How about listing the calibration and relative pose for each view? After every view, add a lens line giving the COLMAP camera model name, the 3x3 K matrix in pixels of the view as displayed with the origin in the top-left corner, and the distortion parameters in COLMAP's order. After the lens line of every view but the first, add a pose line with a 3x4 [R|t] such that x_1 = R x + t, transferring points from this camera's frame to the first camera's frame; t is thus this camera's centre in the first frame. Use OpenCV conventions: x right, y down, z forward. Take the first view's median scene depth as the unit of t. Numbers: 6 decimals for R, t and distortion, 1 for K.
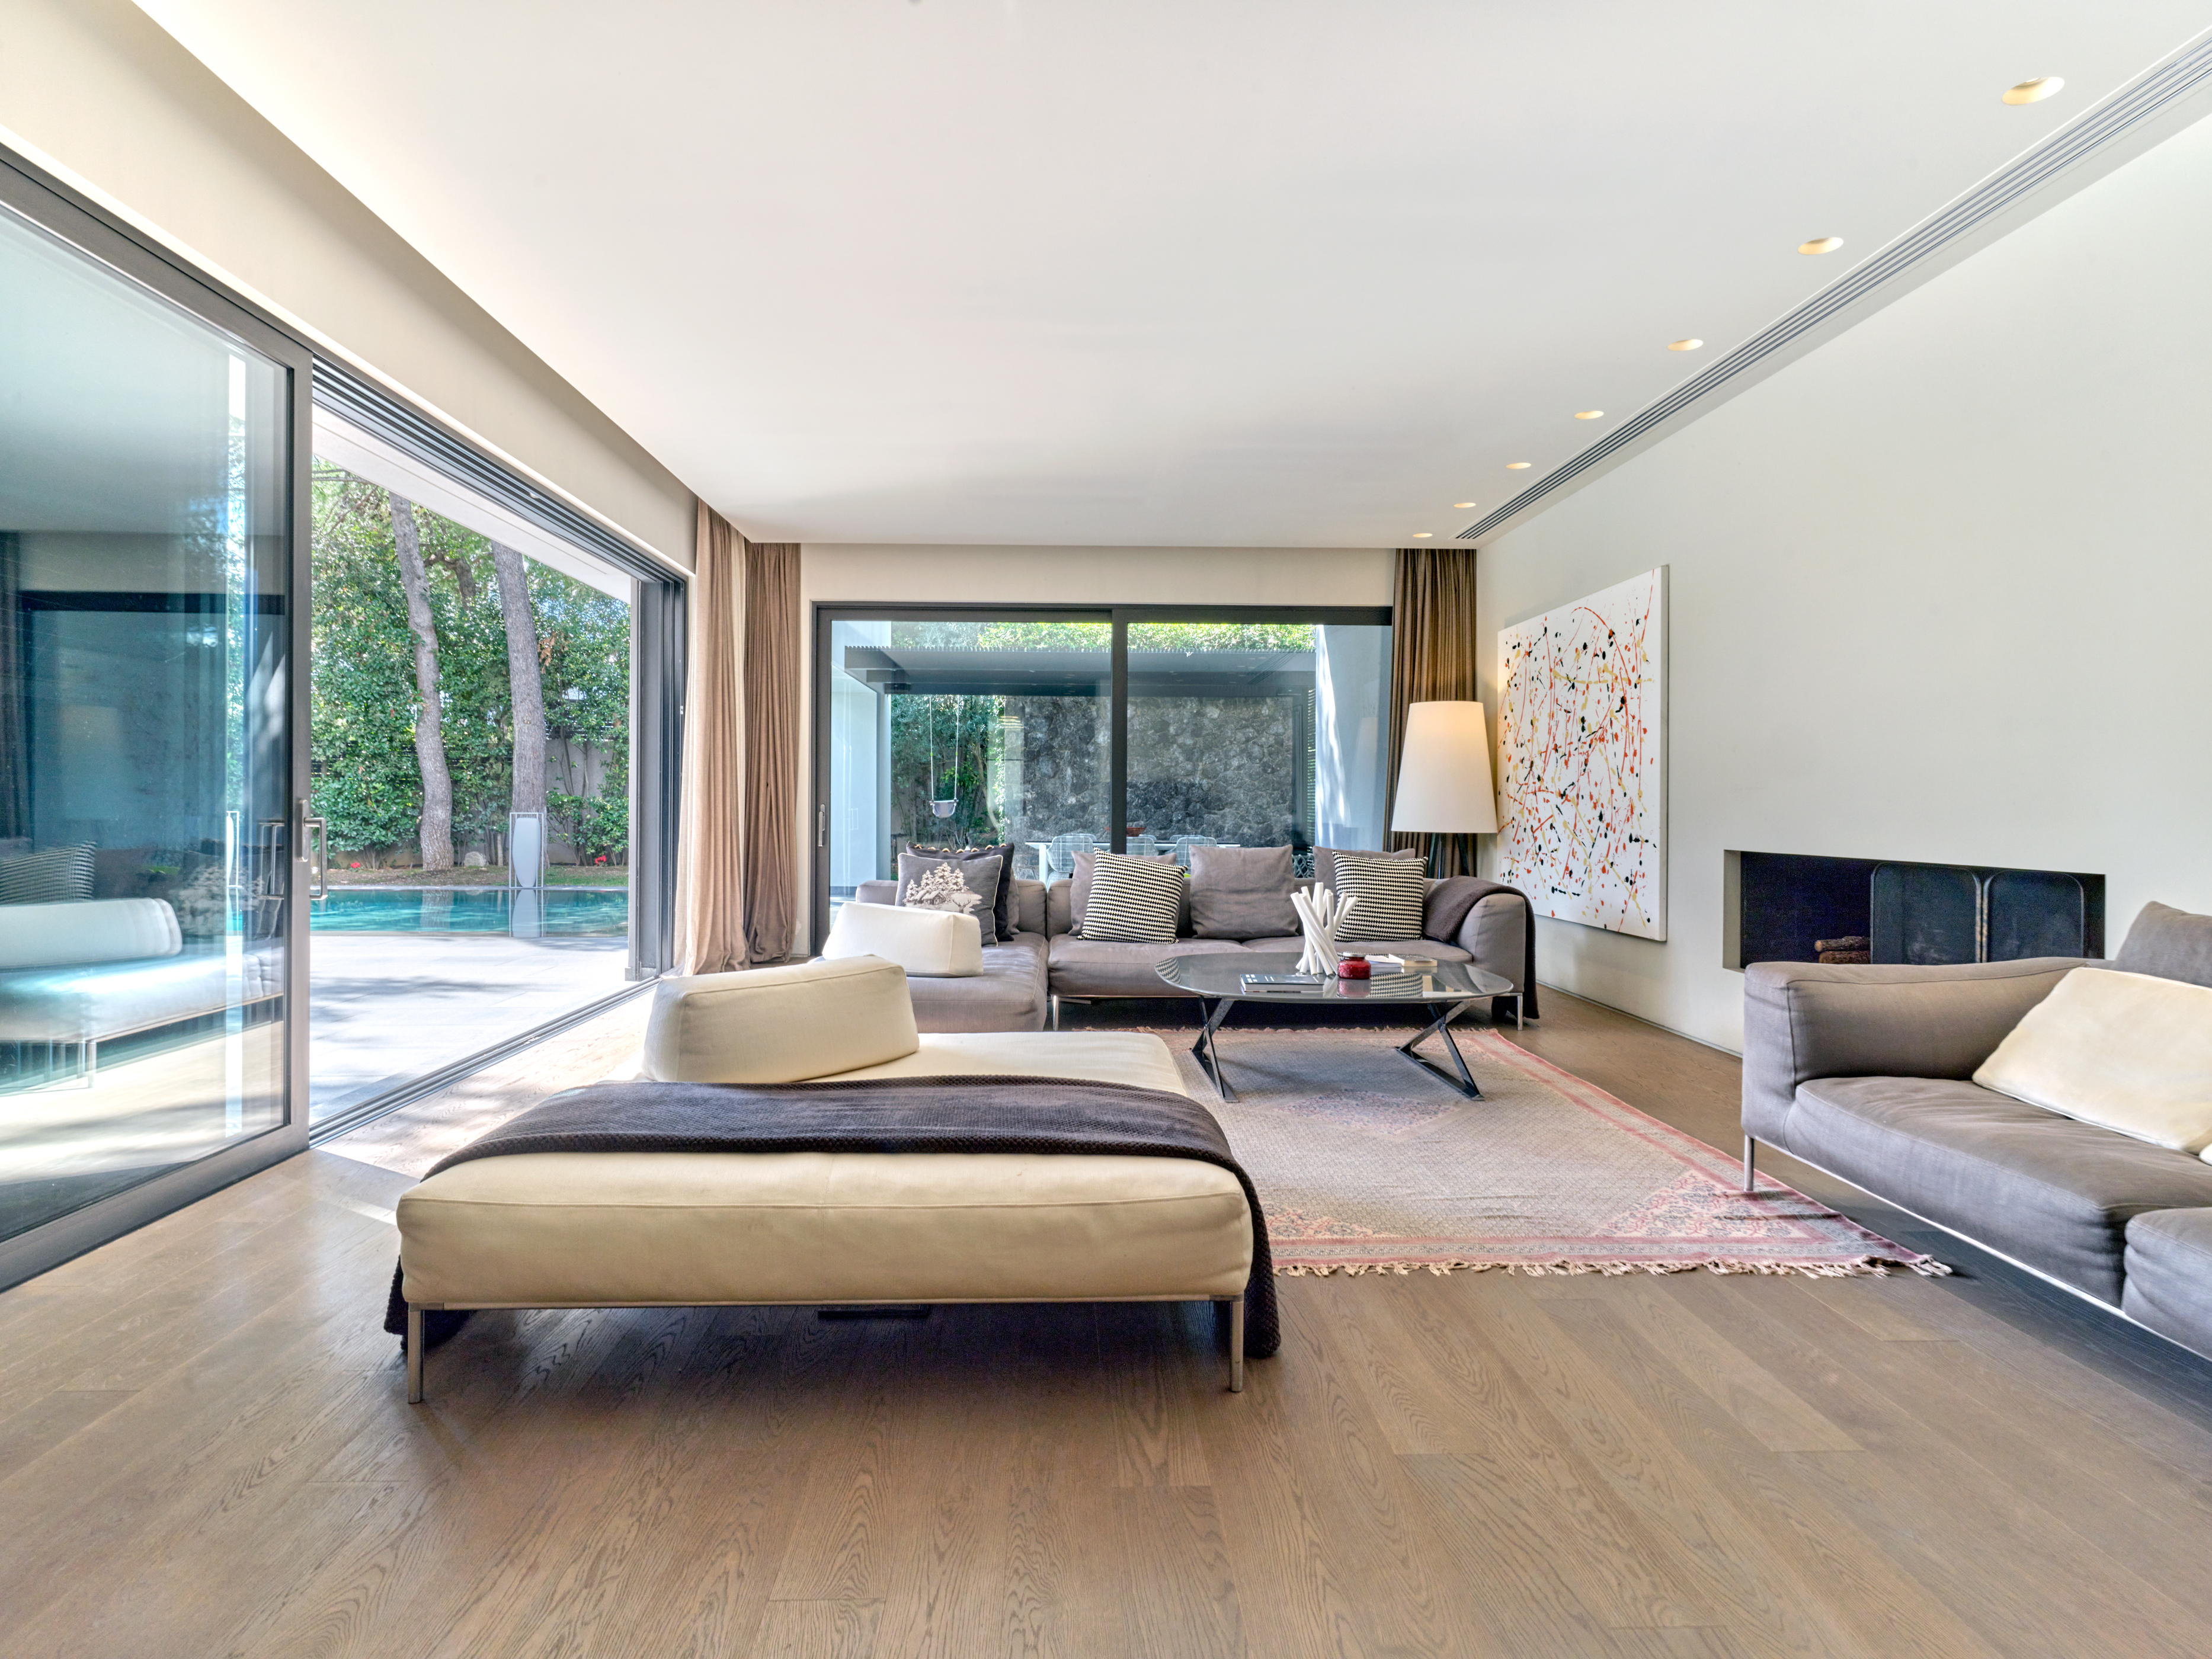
lens RADIAL K [[1287.7, 0, 1105.8], [0, 1287.7, 817.9], [0, 0, 1]] dist [-0.000484, -0.000054]
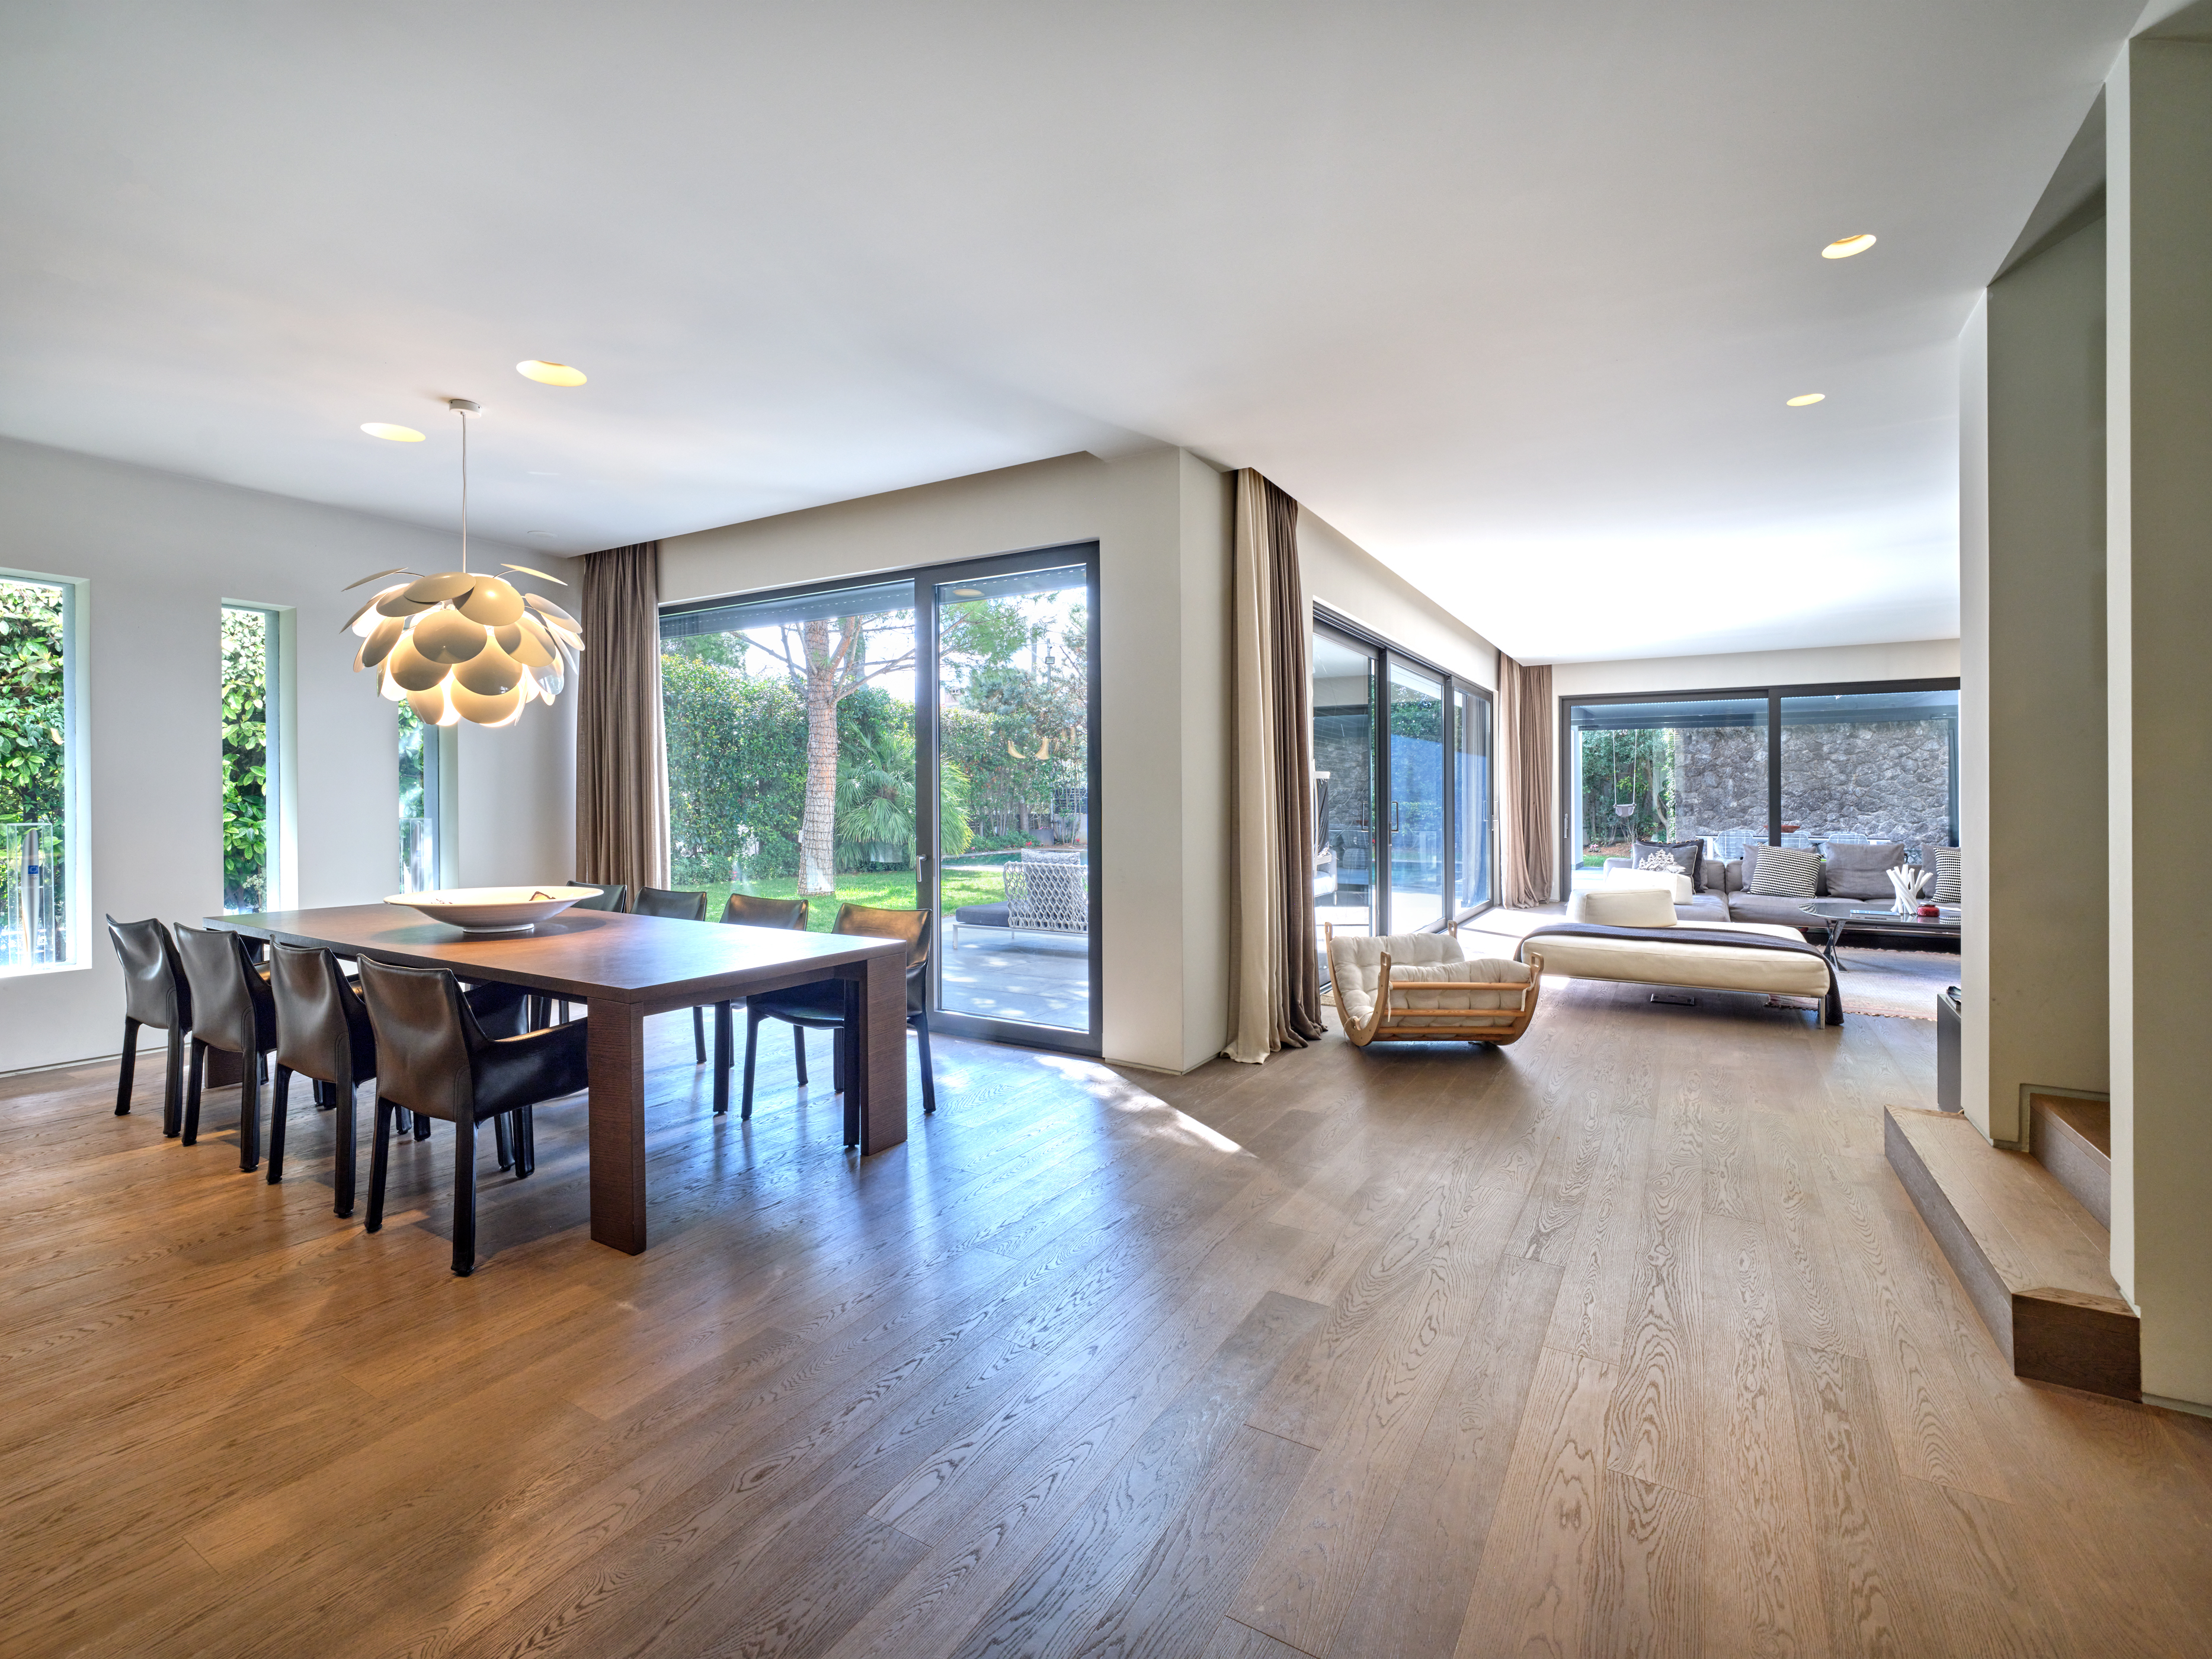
lens RADIAL K [[1011.6, 0, 1069.2], [0, 1011.6, 791.4], [0, 0, 1]] dist [-0.000260, -0.000121]
pose [[0.824951, -0.007069, -0.565159, -0.002600], [-0.001725, 0.999886, -0.015024, -0.018469], [0.565201, 0.013369, 0.824845, -0.503860]]
